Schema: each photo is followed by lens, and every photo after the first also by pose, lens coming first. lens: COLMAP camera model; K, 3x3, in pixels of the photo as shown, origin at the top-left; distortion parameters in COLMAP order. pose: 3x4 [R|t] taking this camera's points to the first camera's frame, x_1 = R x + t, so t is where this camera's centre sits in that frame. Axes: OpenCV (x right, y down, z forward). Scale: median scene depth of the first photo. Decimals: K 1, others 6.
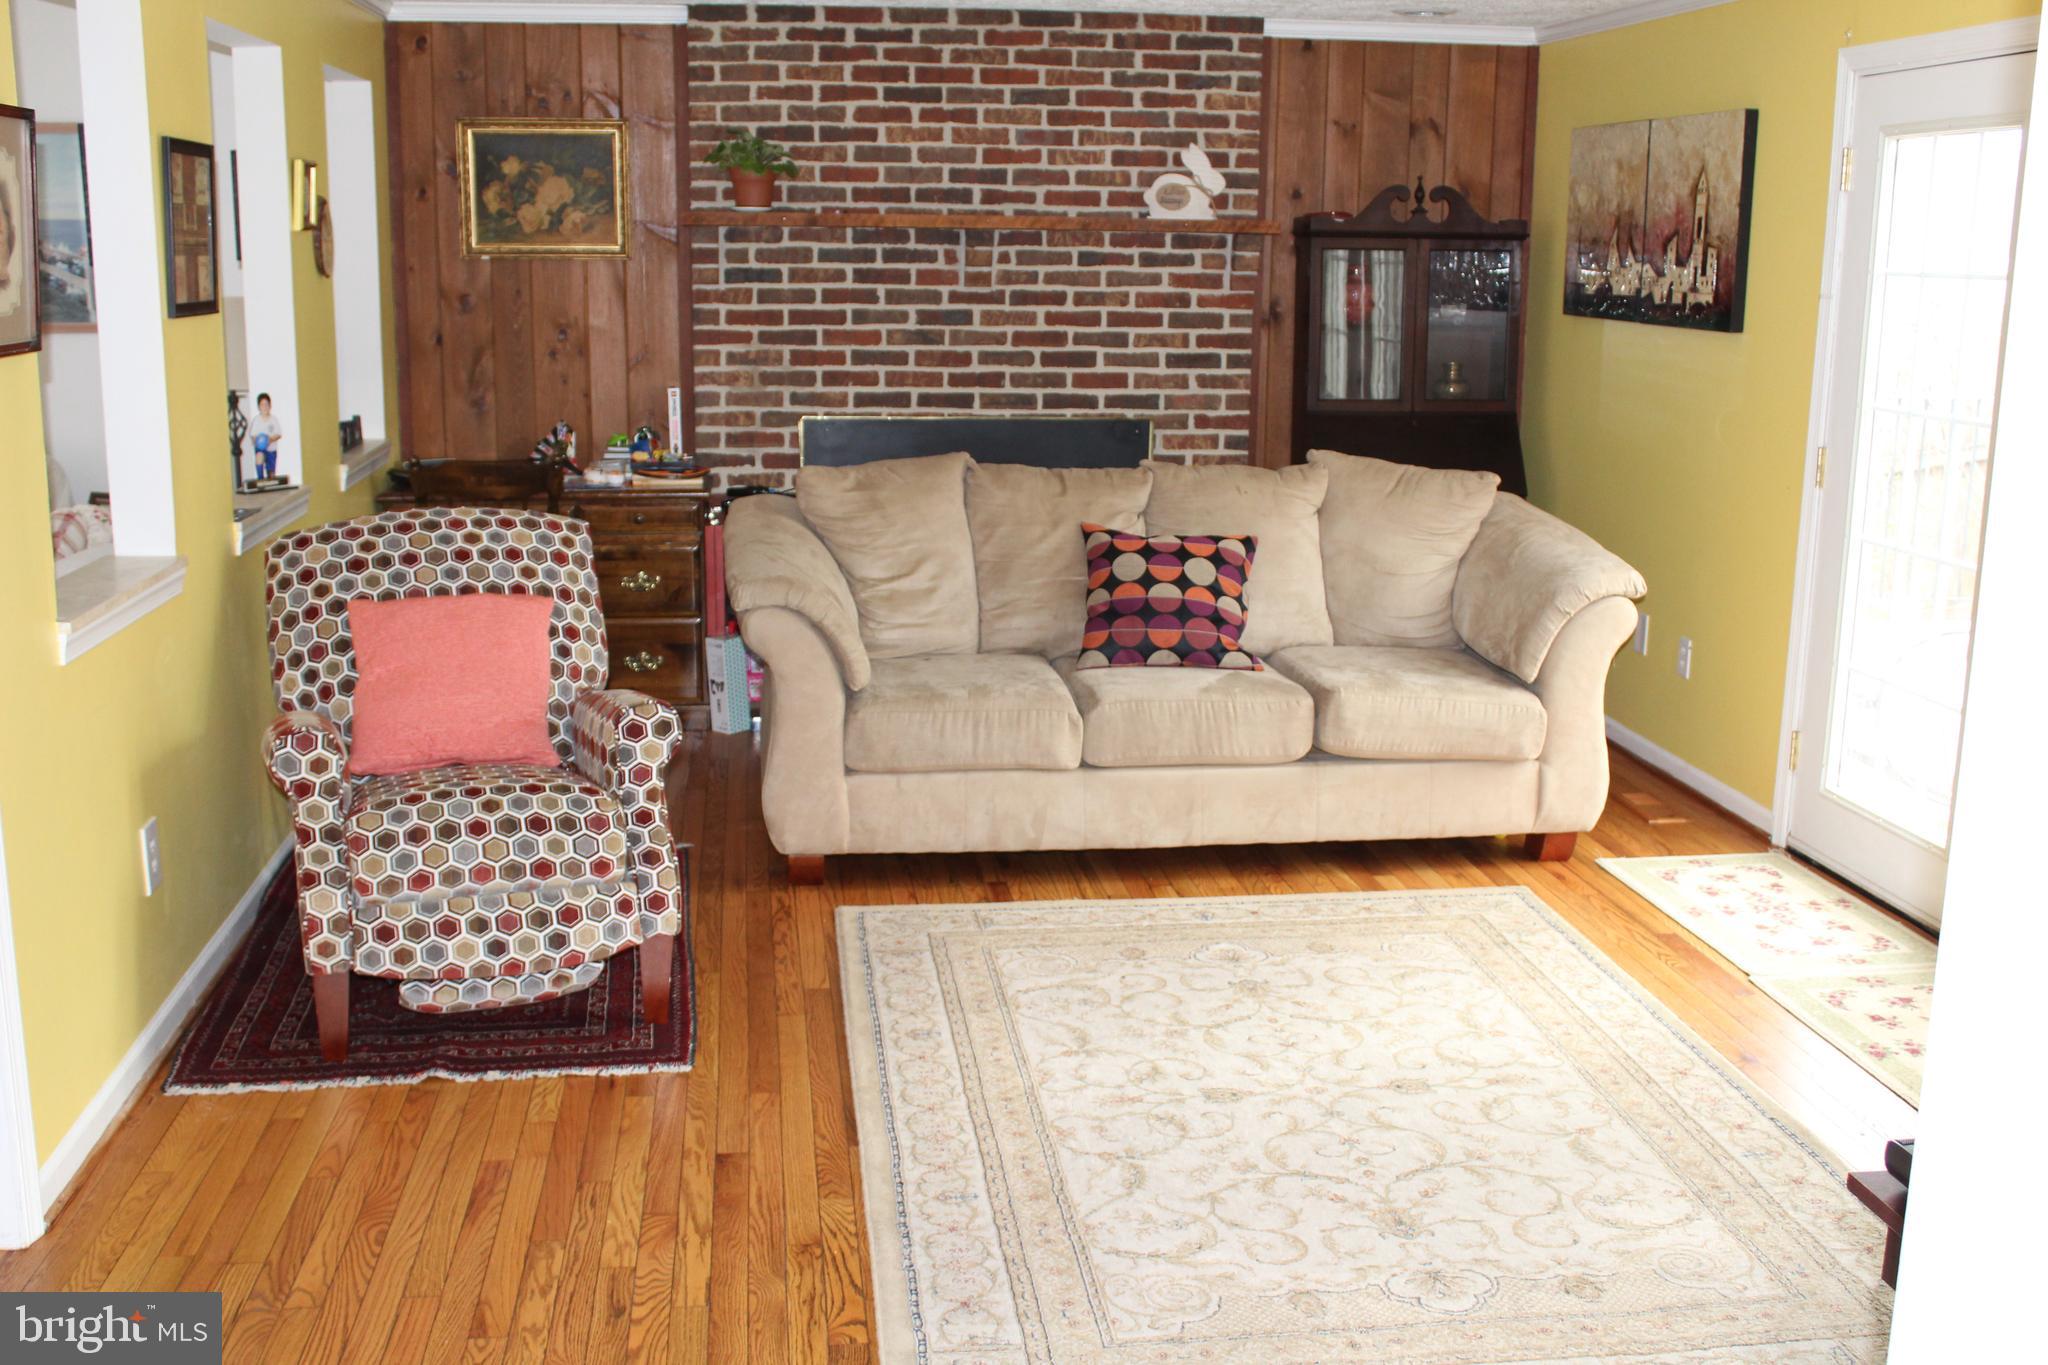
lens RADIAL K [[2099.8, 0, 1026.5], [0, 2099.8, 679.6], [0, 0, 1]] dist [-0.116912, 0.000000]
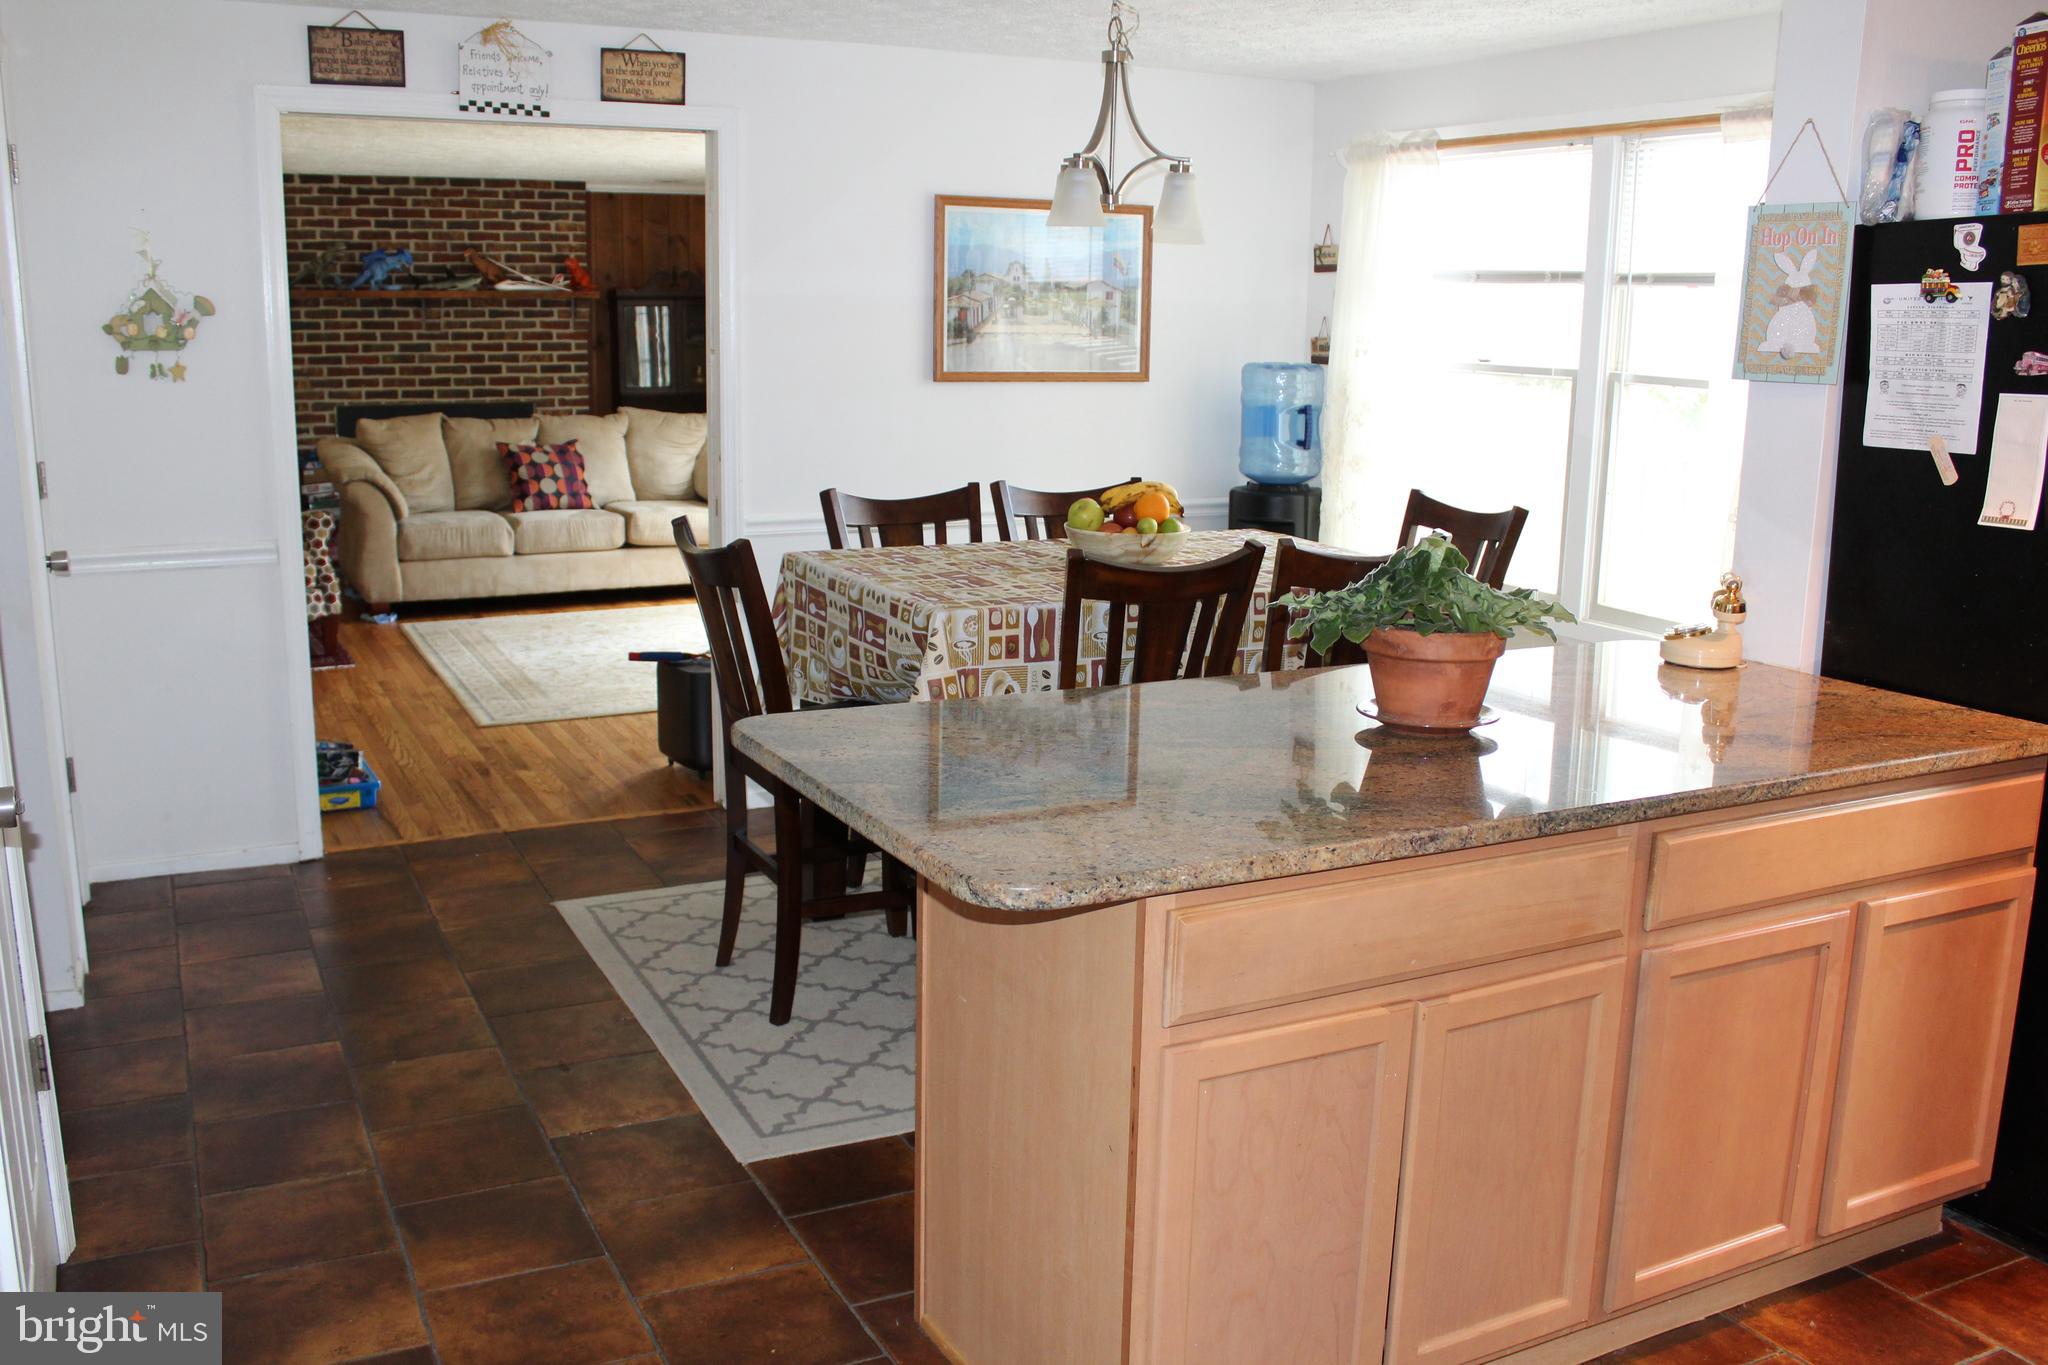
lens RADIAL K [[1762.4, 0, 1015.2], [0, 1762.4, 679.4], [0, 0, 1]] dist [-0.114854, 0.018971]
pose [[0.944145, -0.067363, 0.322571, -0.051977], [0.066367, 0.997696, 0.014098, 0.126262], [-0.322777, 0.008098, 0.946440, -0.580351]]
